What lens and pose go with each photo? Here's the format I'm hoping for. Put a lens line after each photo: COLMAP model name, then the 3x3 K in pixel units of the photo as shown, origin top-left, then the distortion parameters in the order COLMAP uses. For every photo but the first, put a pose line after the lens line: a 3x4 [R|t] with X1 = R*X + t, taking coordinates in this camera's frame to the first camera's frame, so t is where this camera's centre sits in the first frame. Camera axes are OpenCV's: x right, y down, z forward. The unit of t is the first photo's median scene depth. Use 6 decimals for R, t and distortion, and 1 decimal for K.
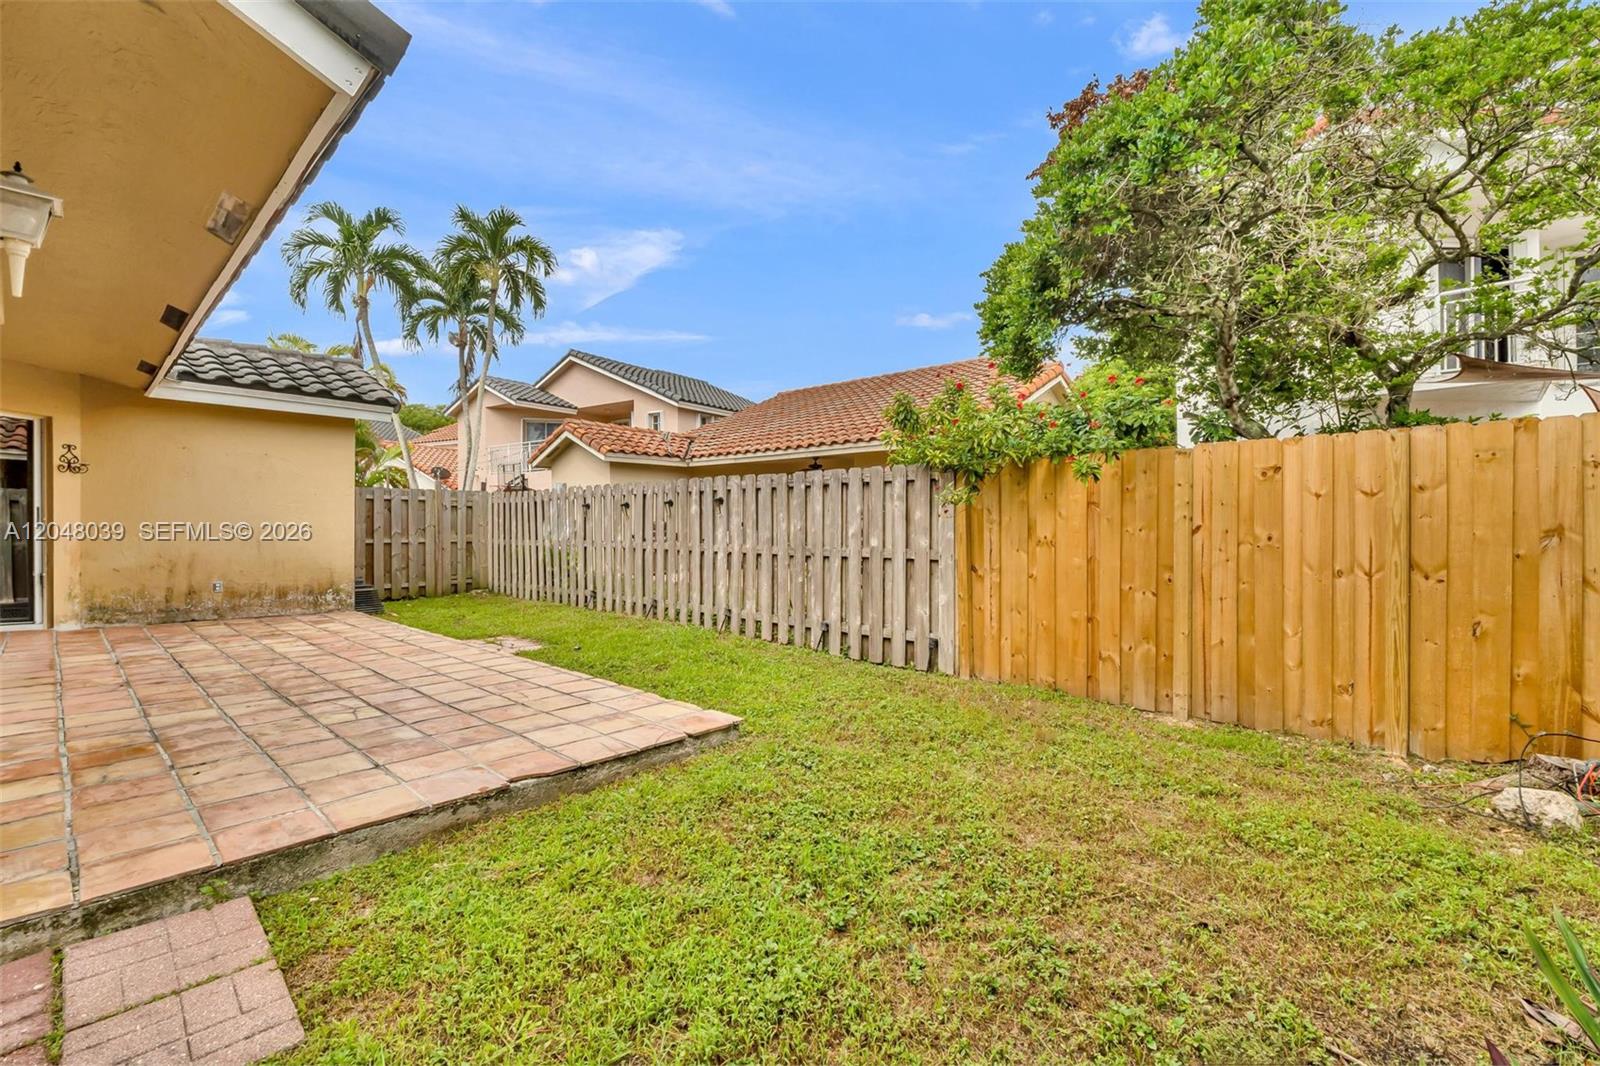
lens RADIAL K [[678.7, 0, 799.0], [0, 678.7, 527.5], [0, 0, 1]] dist [-0.000190, -0.000239]
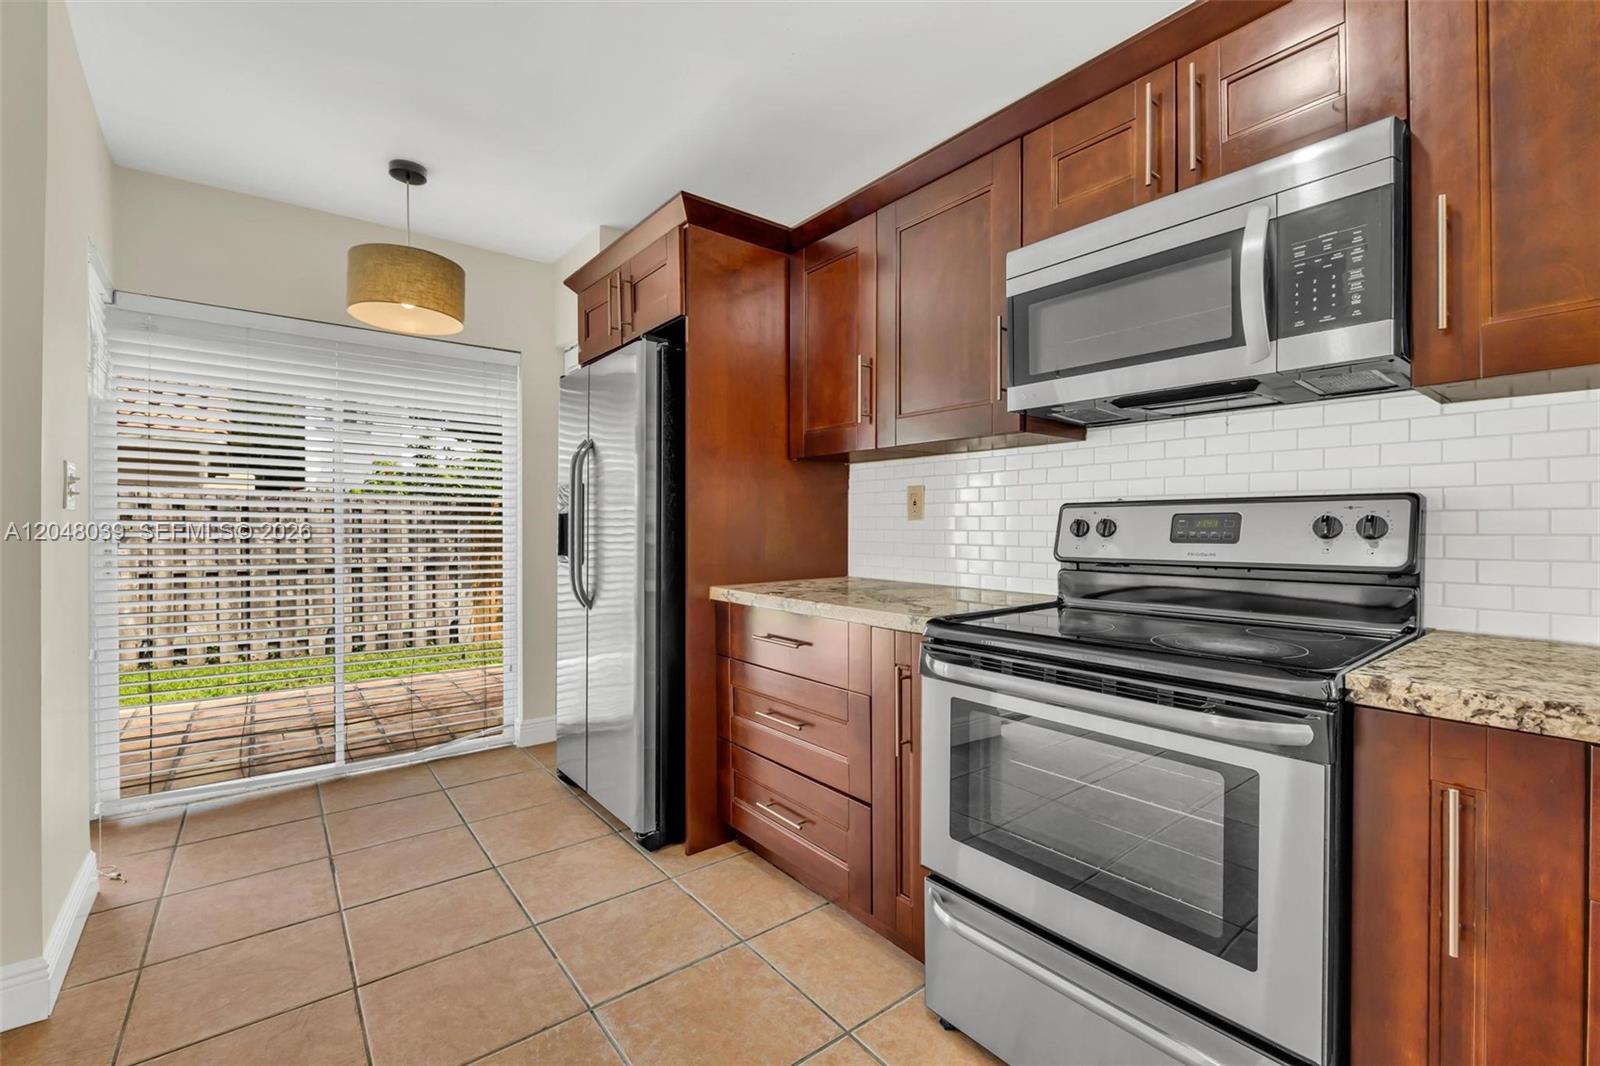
lens RADIAL K [[678.7, 0, 804.0], [0, 678.7, 530.4], [0, 0, 1]] dist [-0.000190, -0.000239]
pose [[0.164474, -0.004652, 0.986370, -0.804018], [-0.001612, 0.999986, 0.004985, -0.025750], [-0.986380, -0.002410, 0.164464, 0.045071]]
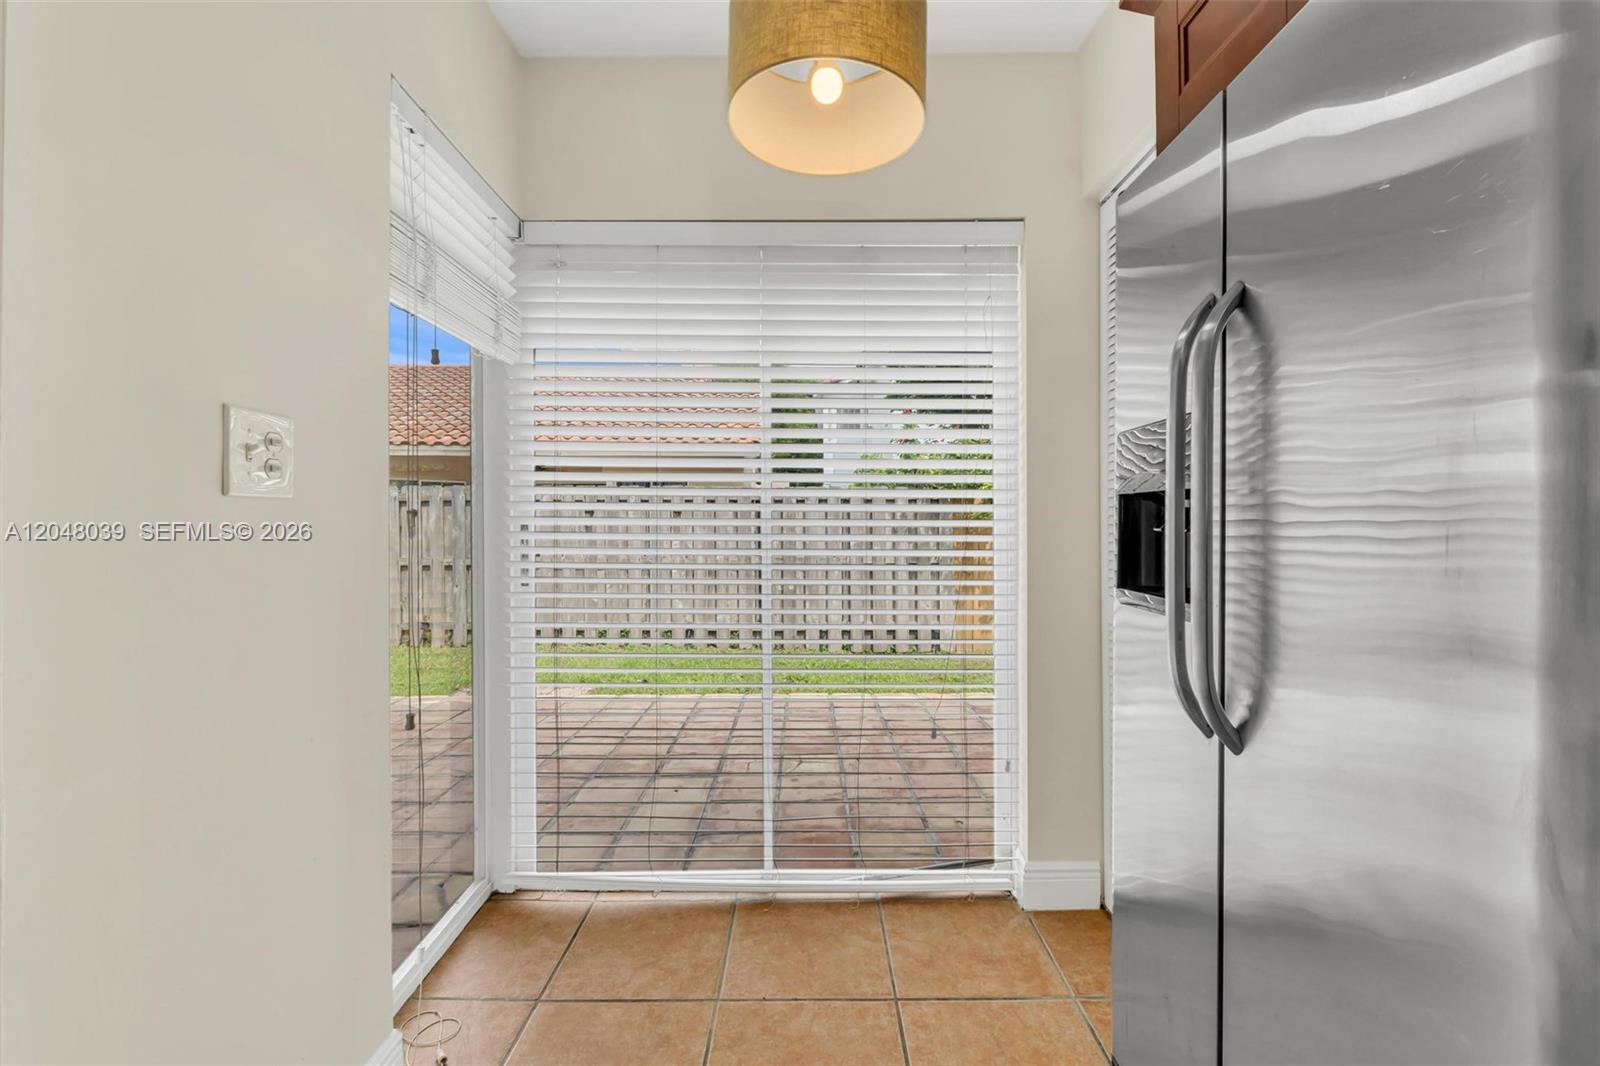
lens RADIAL K [[678.7, 0, 799.5], [0, 678.7, 523.2], [0, 0, 1]] dist [-0.000190, -0.000239]
pose [[0.750387, -0.004507, 0.660983, -0.628187], [0.002155, 0.999988, 0.004373, -0.026901], [-0.660995, -0.001857, 0.750388, 0.165588]]
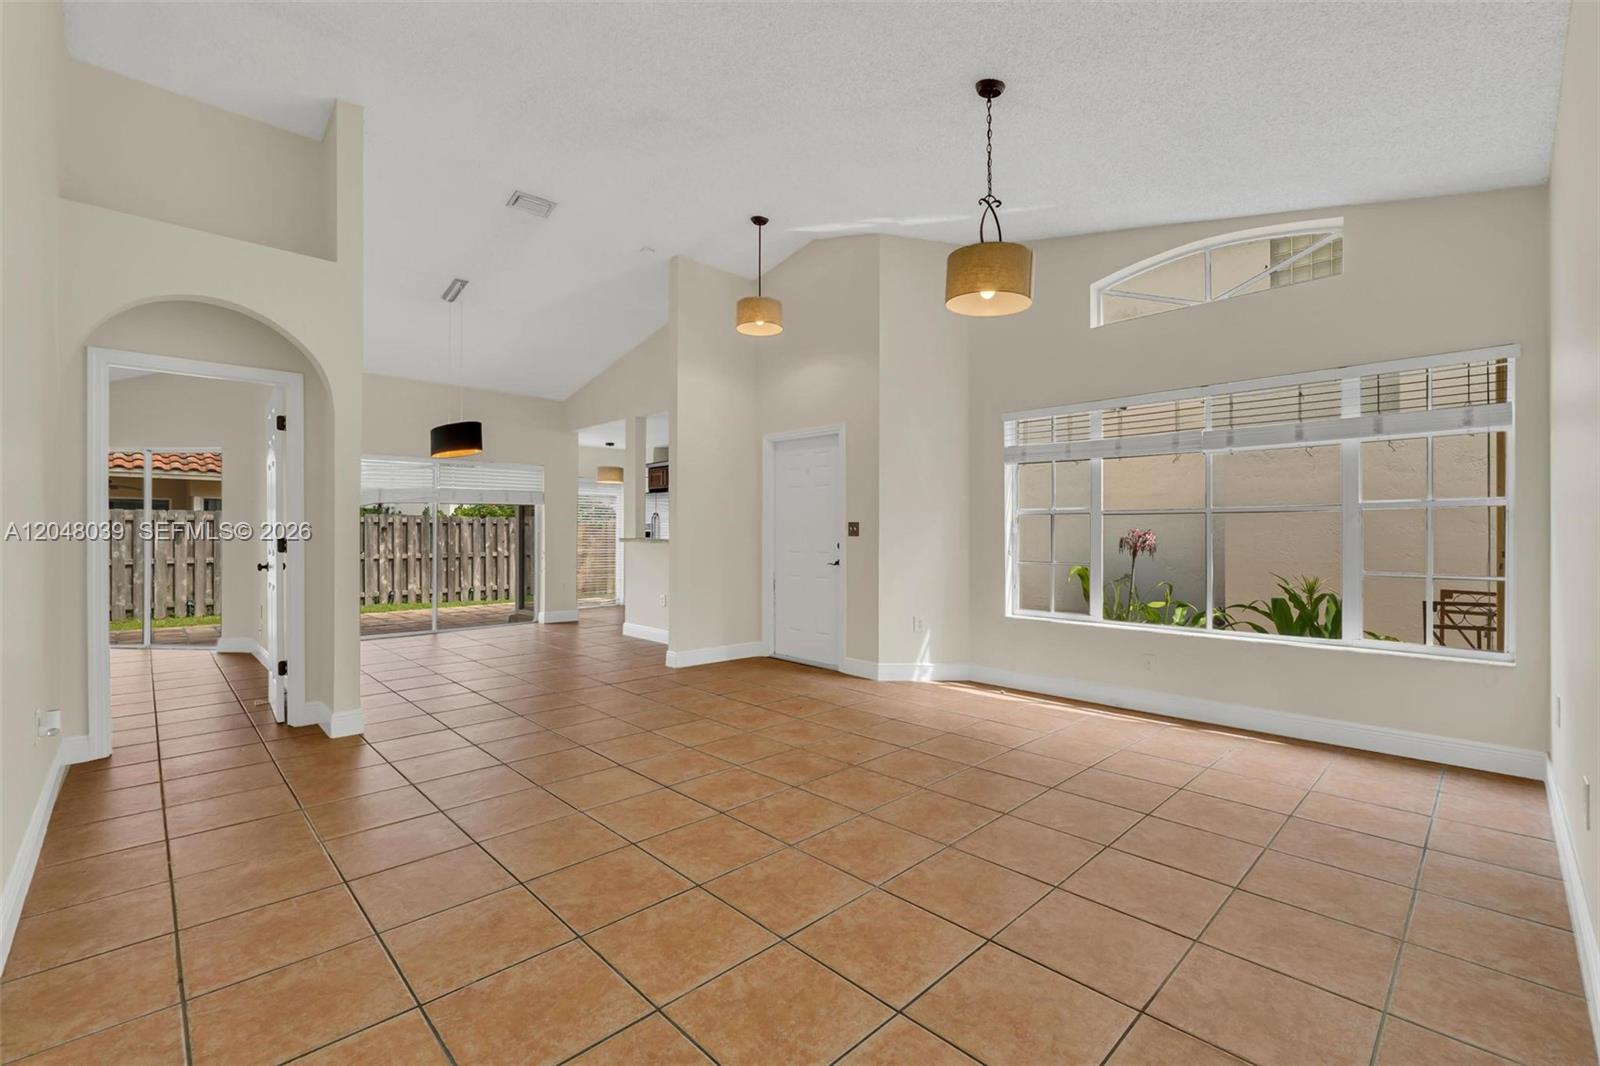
lens RADIAL K [[678.7, 0, 800.6], [0, 678.7, 531.5], [0, 0, 1]] dist [-0.000190, -0.000239]
pose [[0.056553, 0.001391, 0.998399, -1.780695], [-0.000821, 0.999999, -0.001347, -0.031562], [-0.998399, -0.000743, 0.056554, -0.146019]]
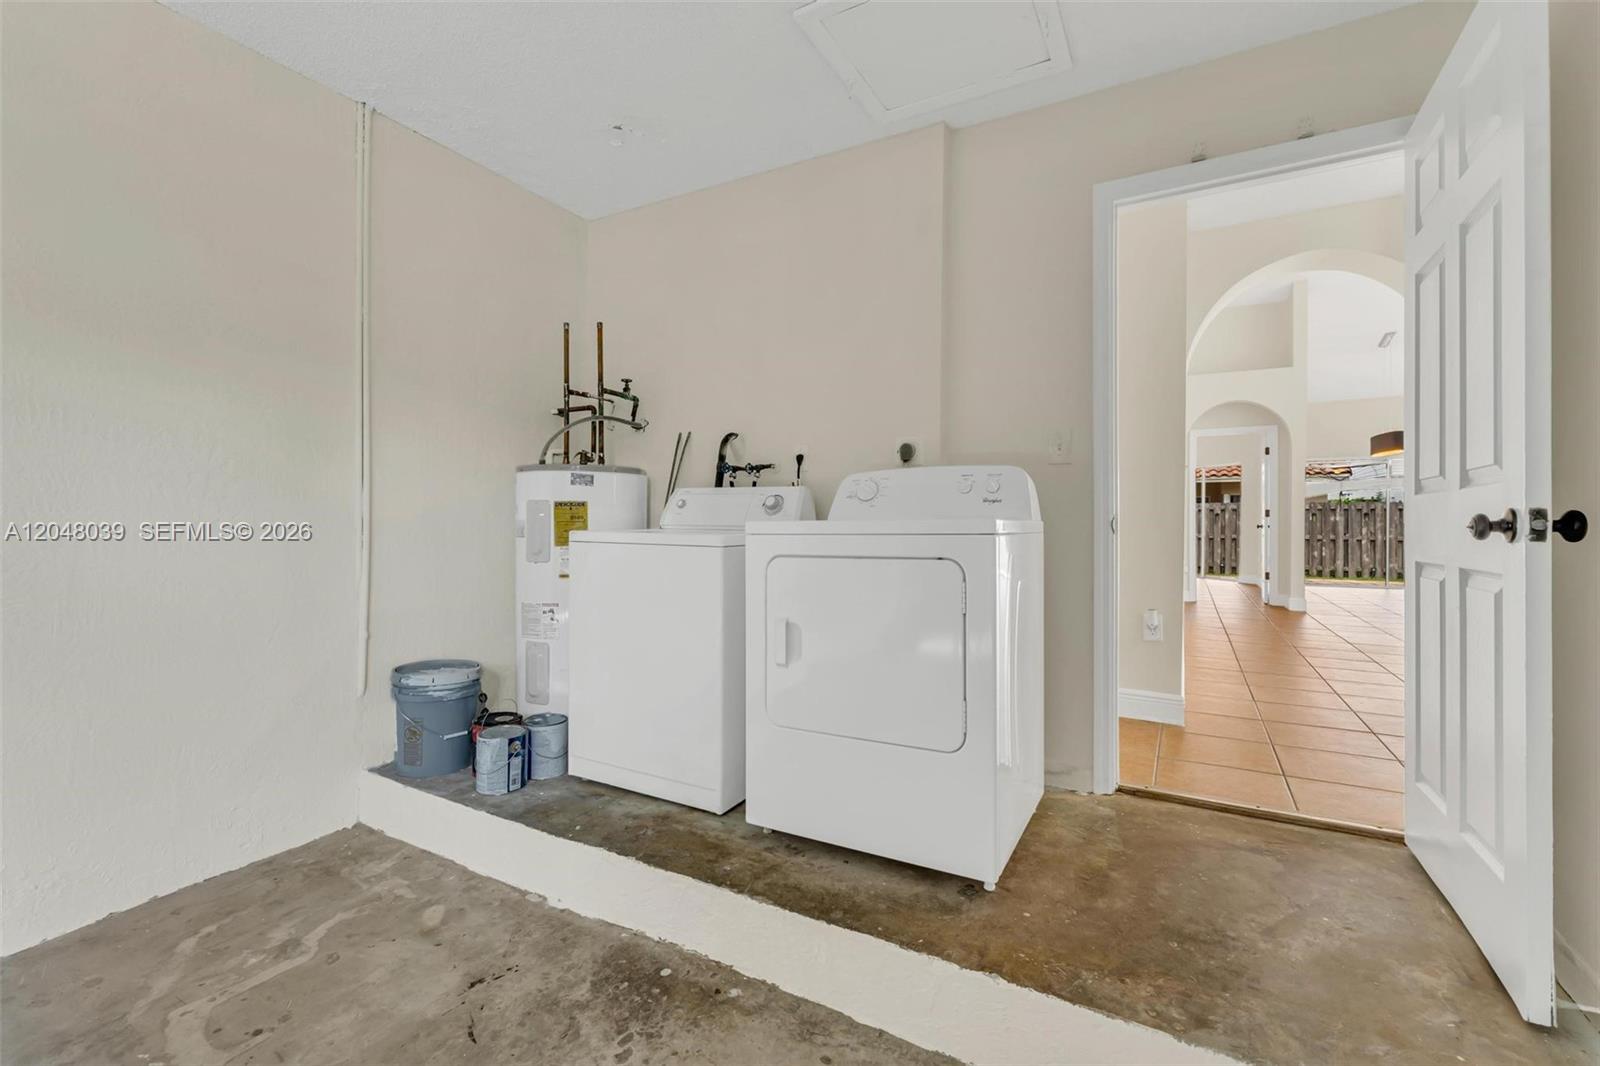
lens RADIAL K [[678.7, 0, 803.7], [0, 678.7, 526.7], [0, 0, 1]] dist [-0.000190, -0.000239]
pose [[0.972917, 0.004731, 0.231107, -2.225444], [-0.005222, 0.999985, 0.001515, 0.002818], [-0.231096, -0.002681, 0.972927, -0.578490]]
